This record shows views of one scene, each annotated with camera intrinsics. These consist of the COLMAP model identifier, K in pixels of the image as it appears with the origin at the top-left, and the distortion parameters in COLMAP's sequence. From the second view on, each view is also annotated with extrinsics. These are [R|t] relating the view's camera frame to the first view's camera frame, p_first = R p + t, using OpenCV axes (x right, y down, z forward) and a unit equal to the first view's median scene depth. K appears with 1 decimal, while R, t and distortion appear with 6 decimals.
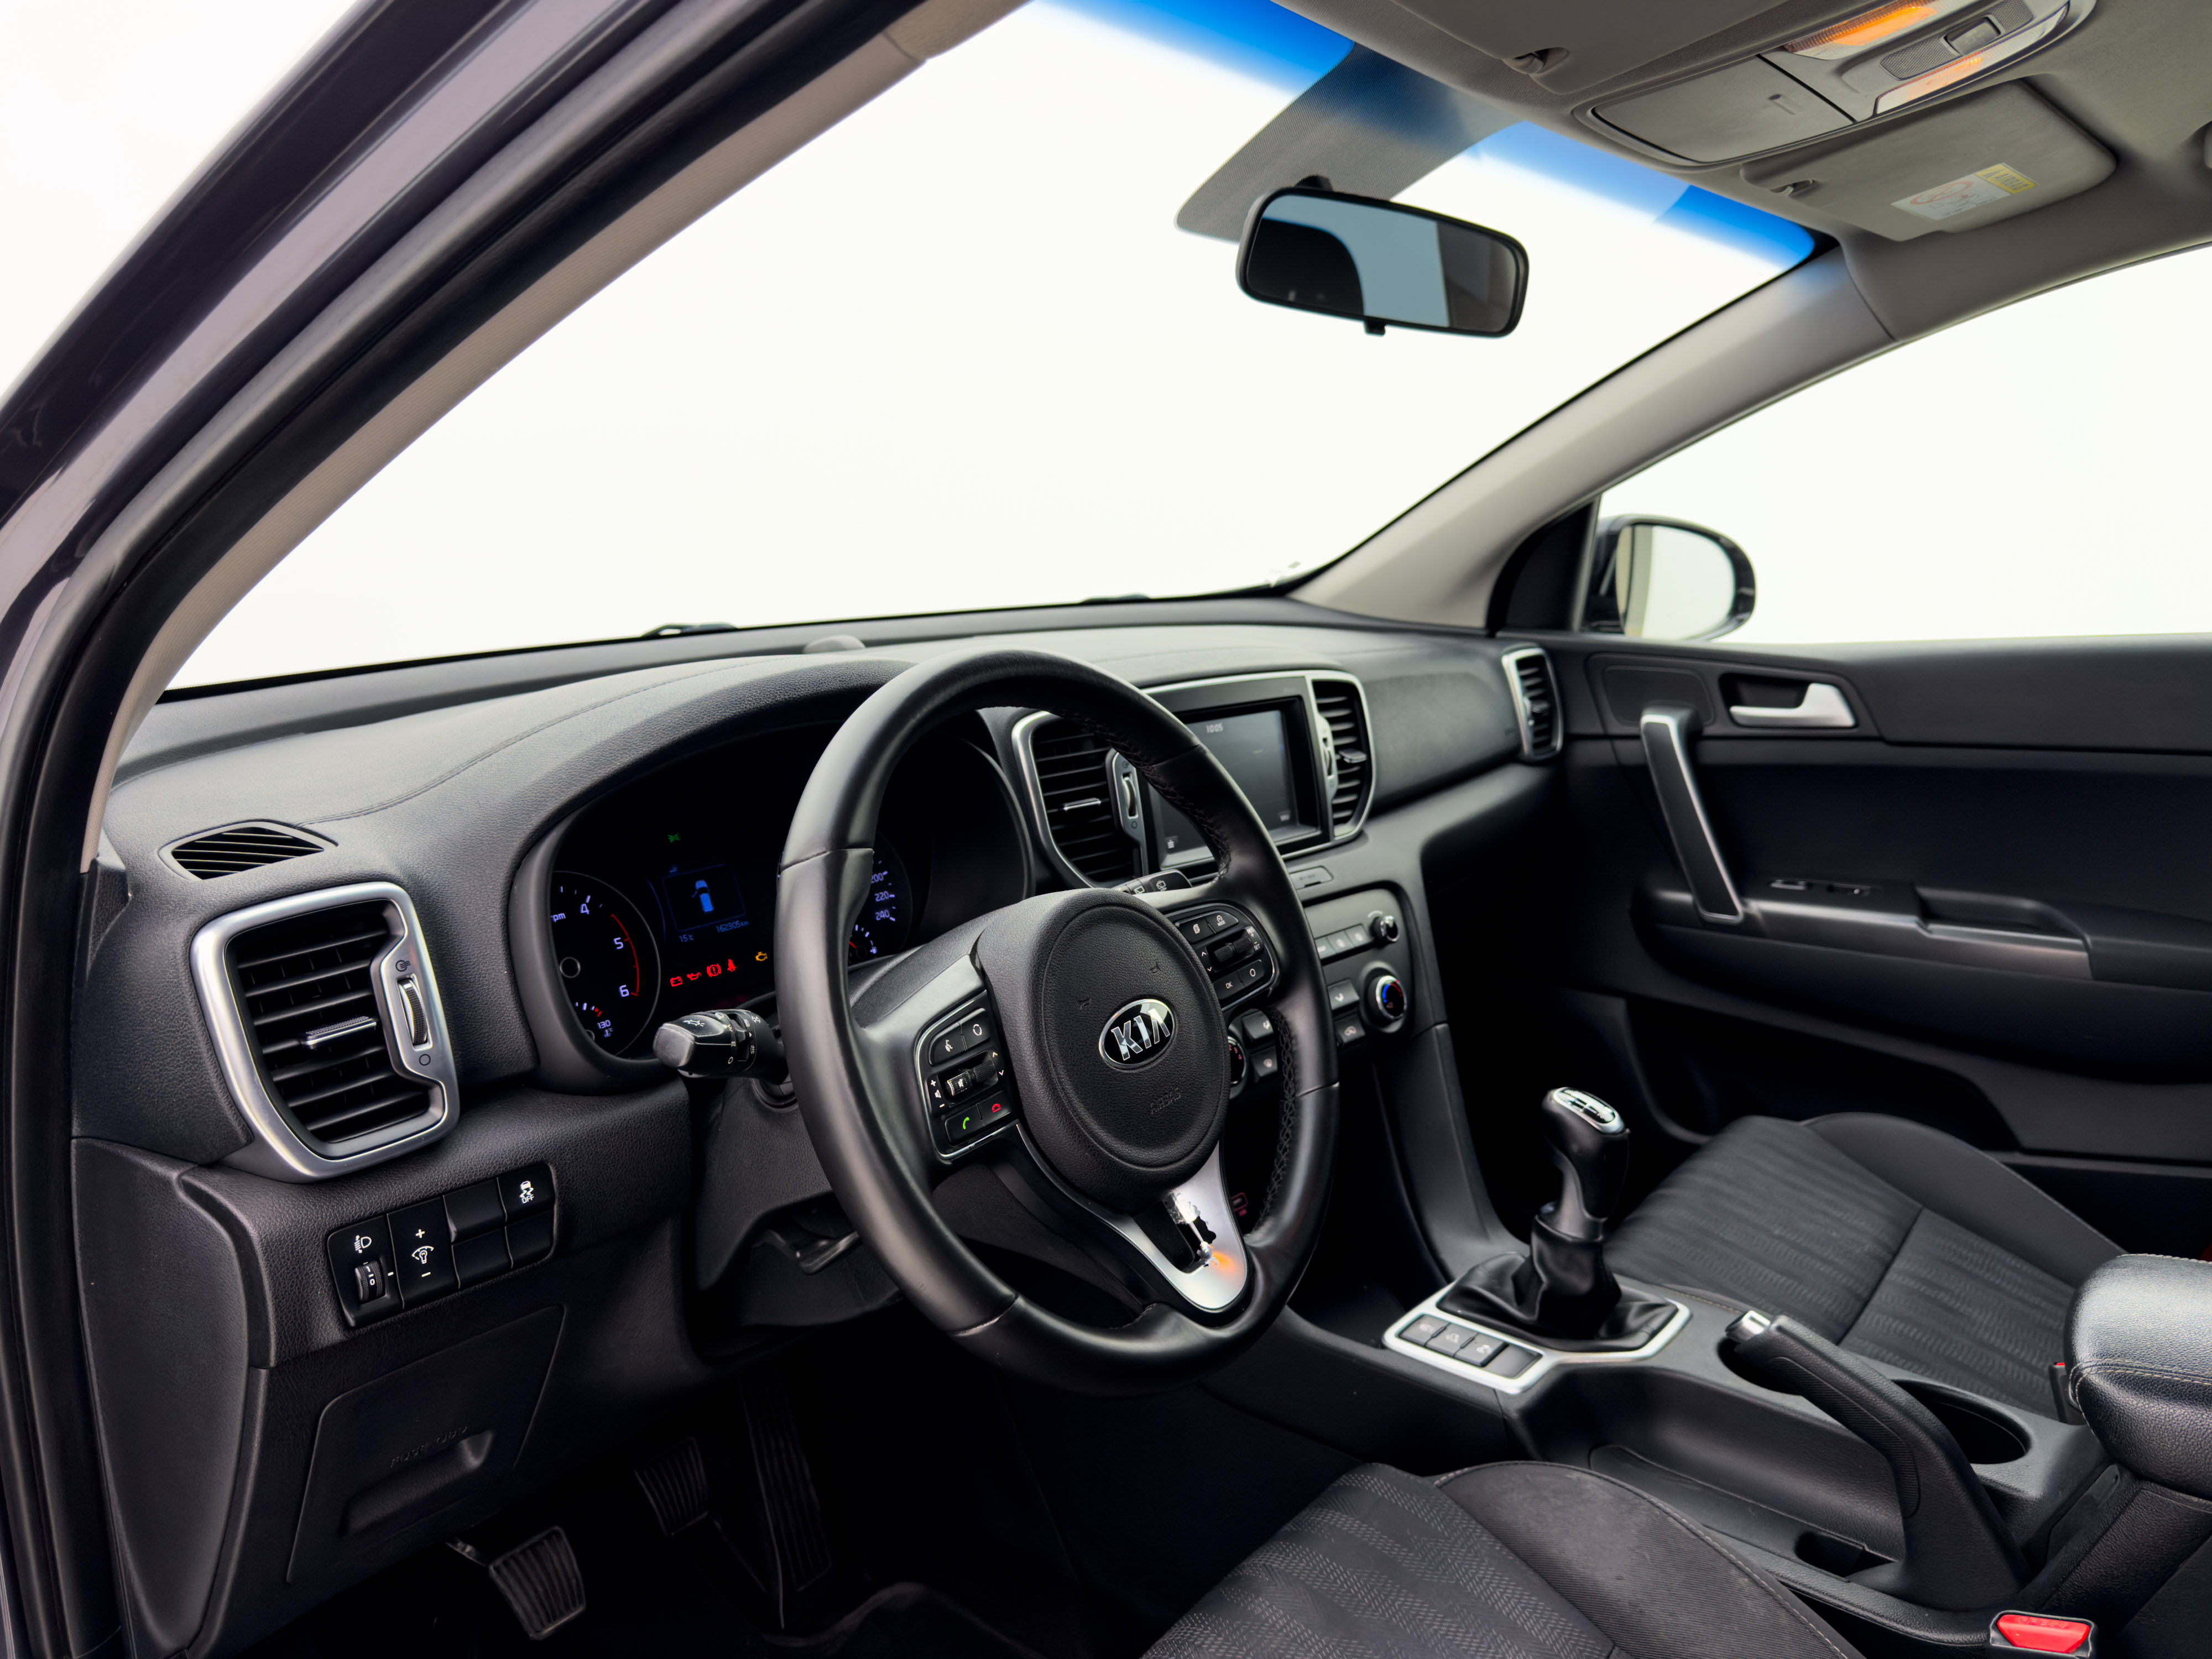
lens RADIAL K [[1530.2, 0, 1106.5], [0, 1530.2, 784.5], [0, 0, 1]] dist [0.067120, -0.127469]
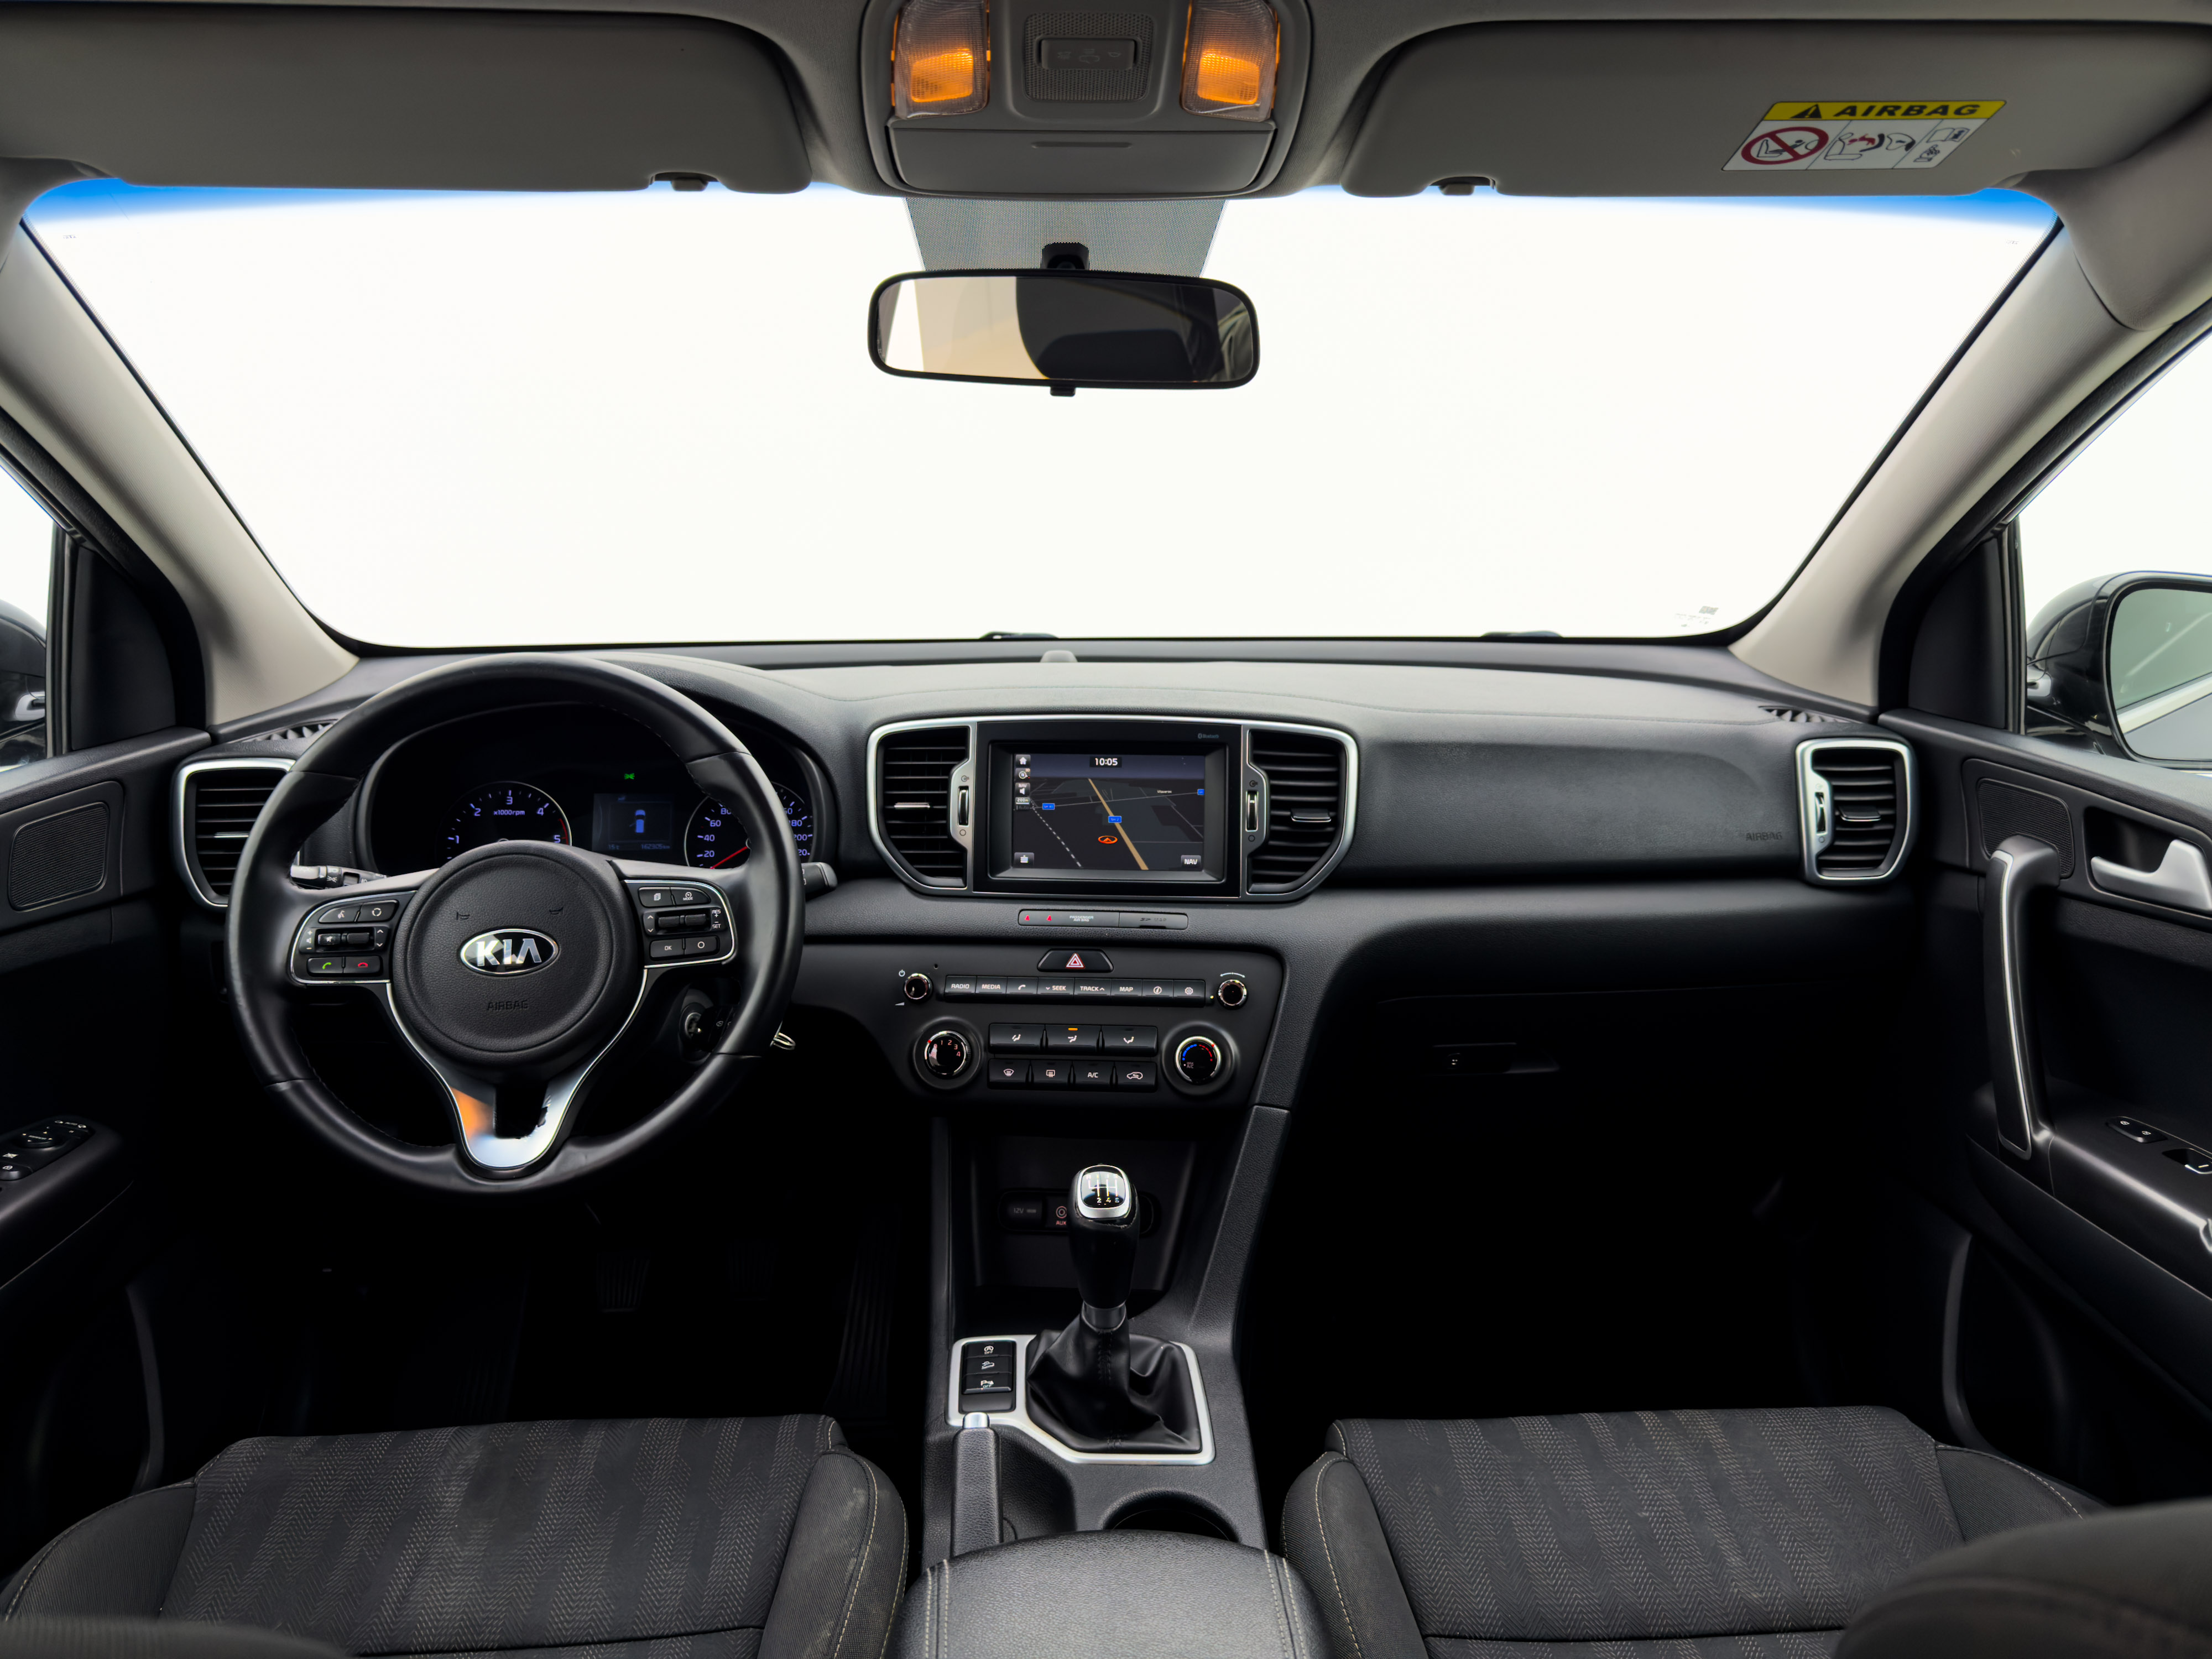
lens RADIAL K [[1530.2, 0, 1106.5], [0, 1530.2, 784.5], [0, 0, 1]] dist [0.067120, -0.127469]
pose [[0.663913, 0.142059, -0.734193, 0.764087], [-0.139012, 0.988123, 0.065486, -0.081585], [0.734776, 0.058584, 0.675776, 0.261268]]
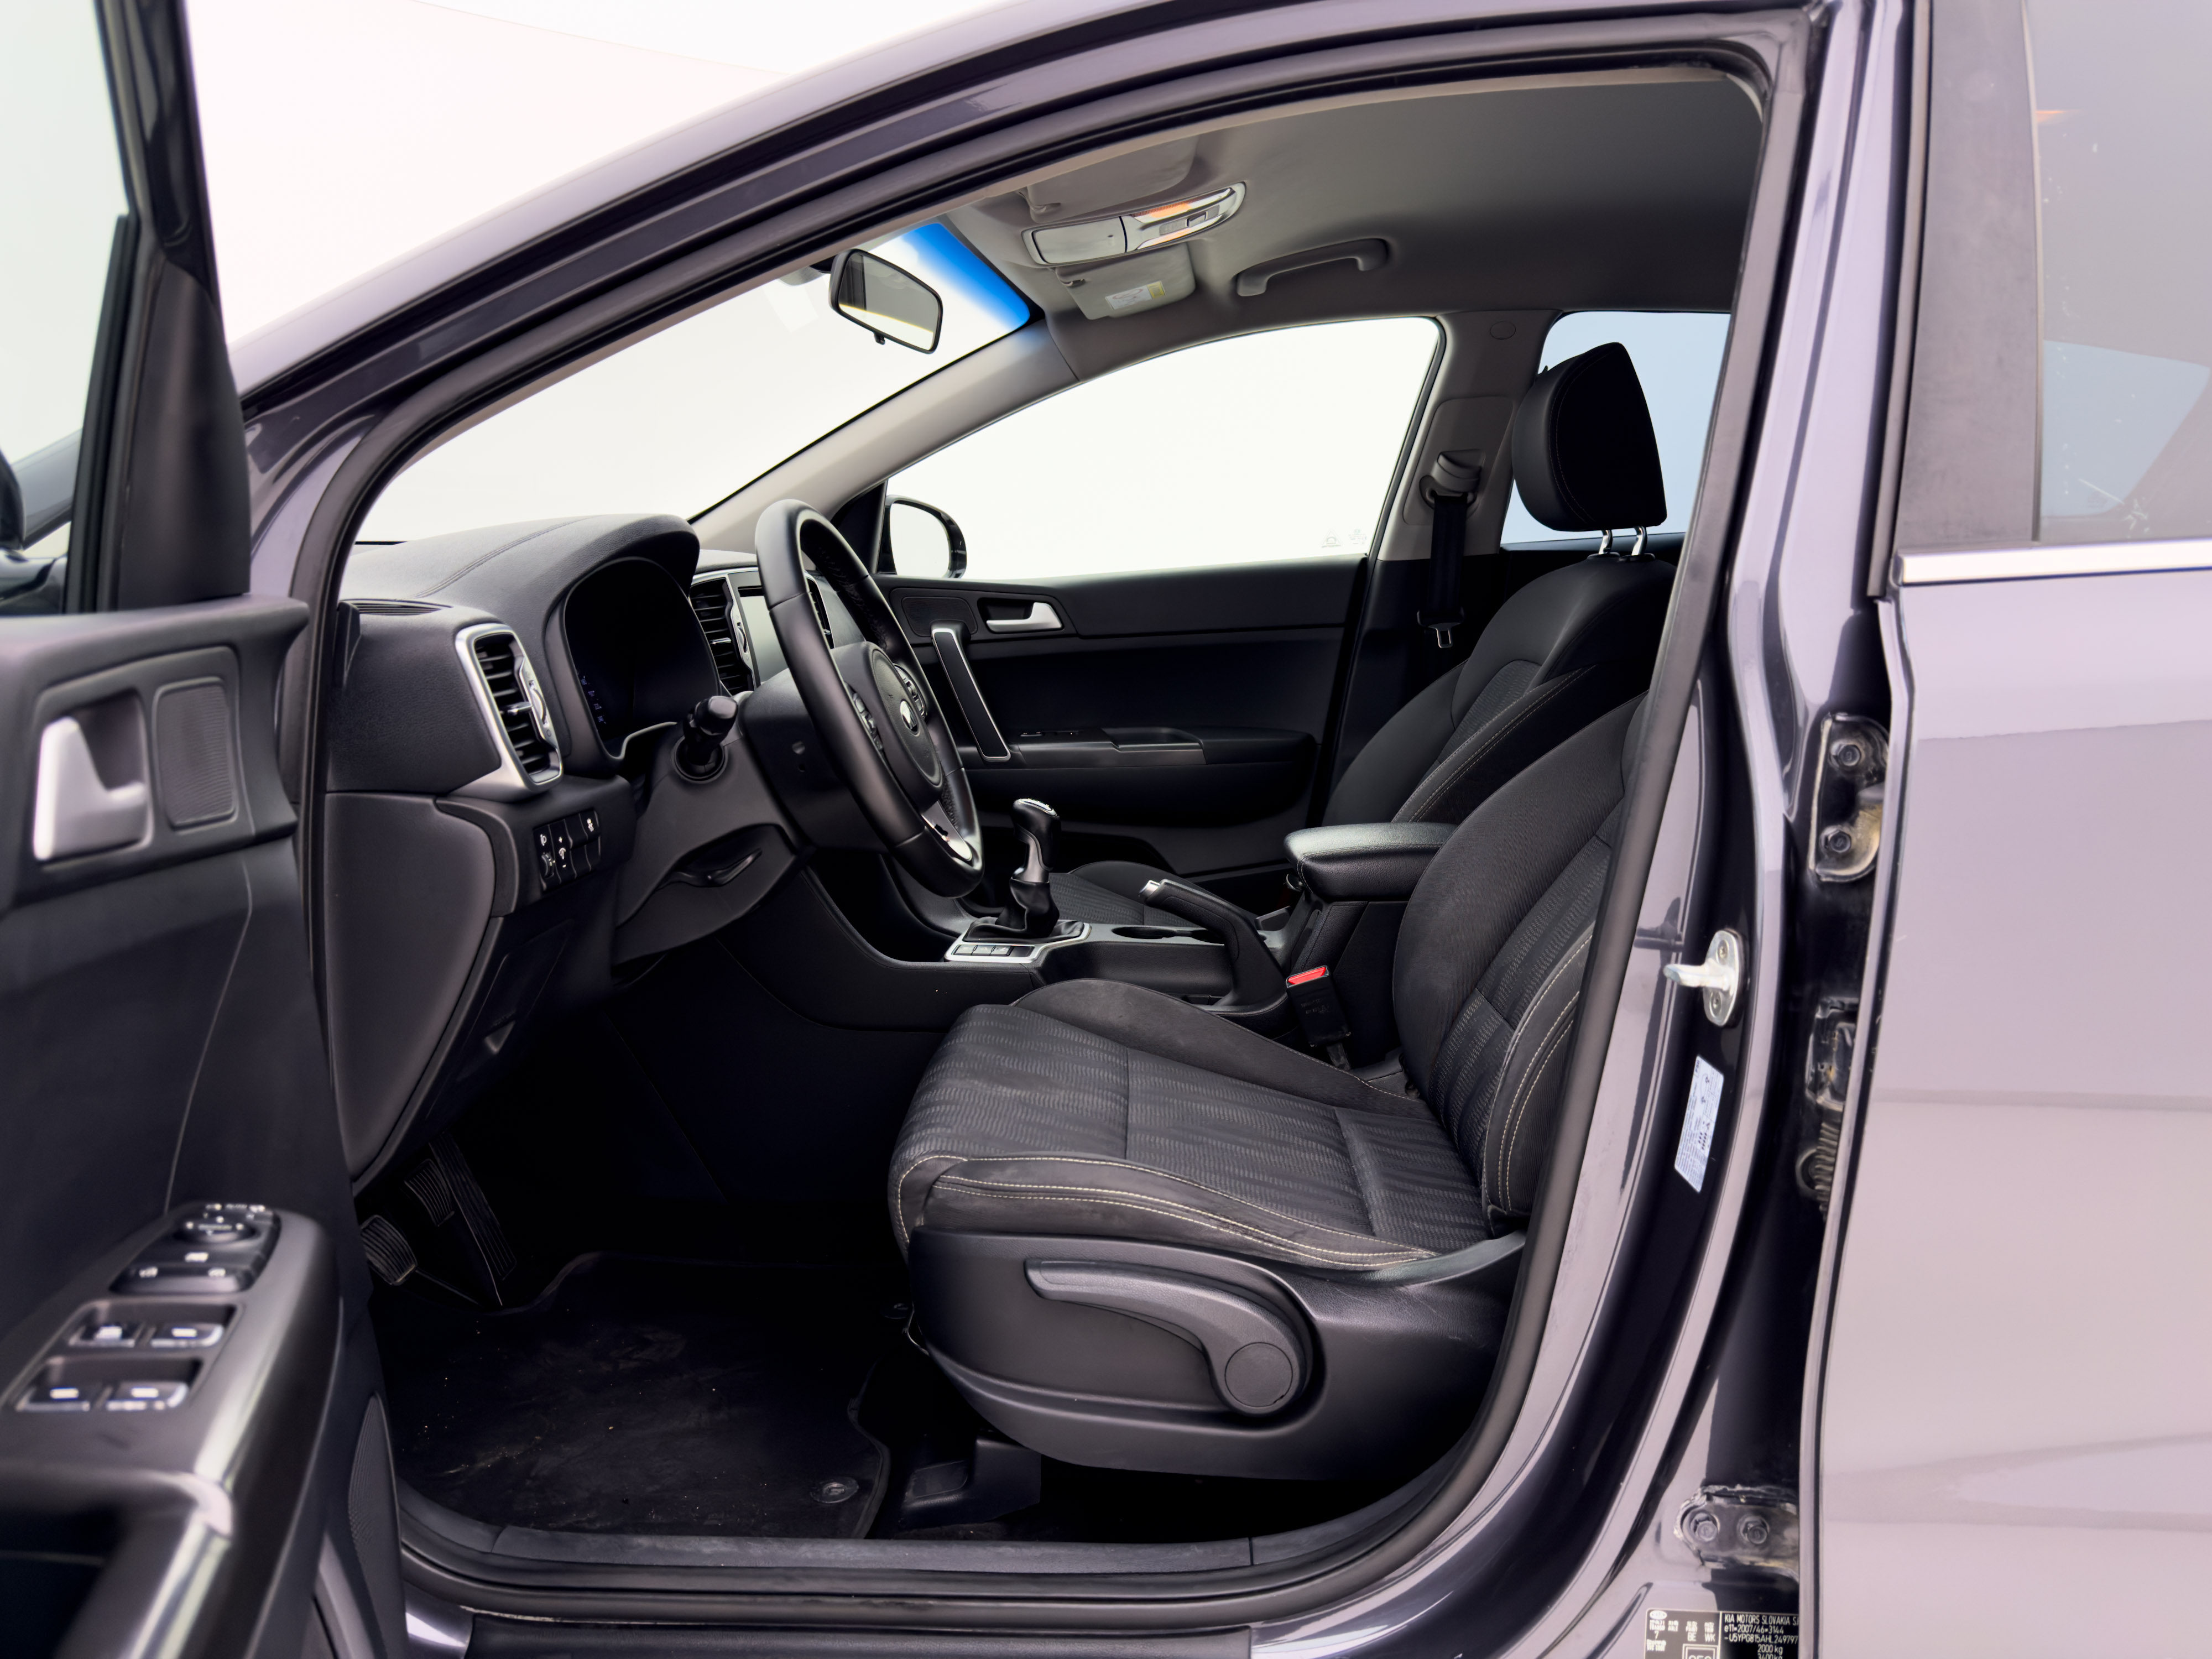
lens RADIAL K [[1530.2, 0, 1106.5], [0, 1530.2, 784.5], [0, 0, 1]] dist [0.067120, -0.127469]
pose [[0.806997, -0.076735, 0.585549, -0.479820], [0.095044, 0.995473, -0.000534, 0.150265], [-0.582858, 0.056085, 0.810636, -0.331450]]
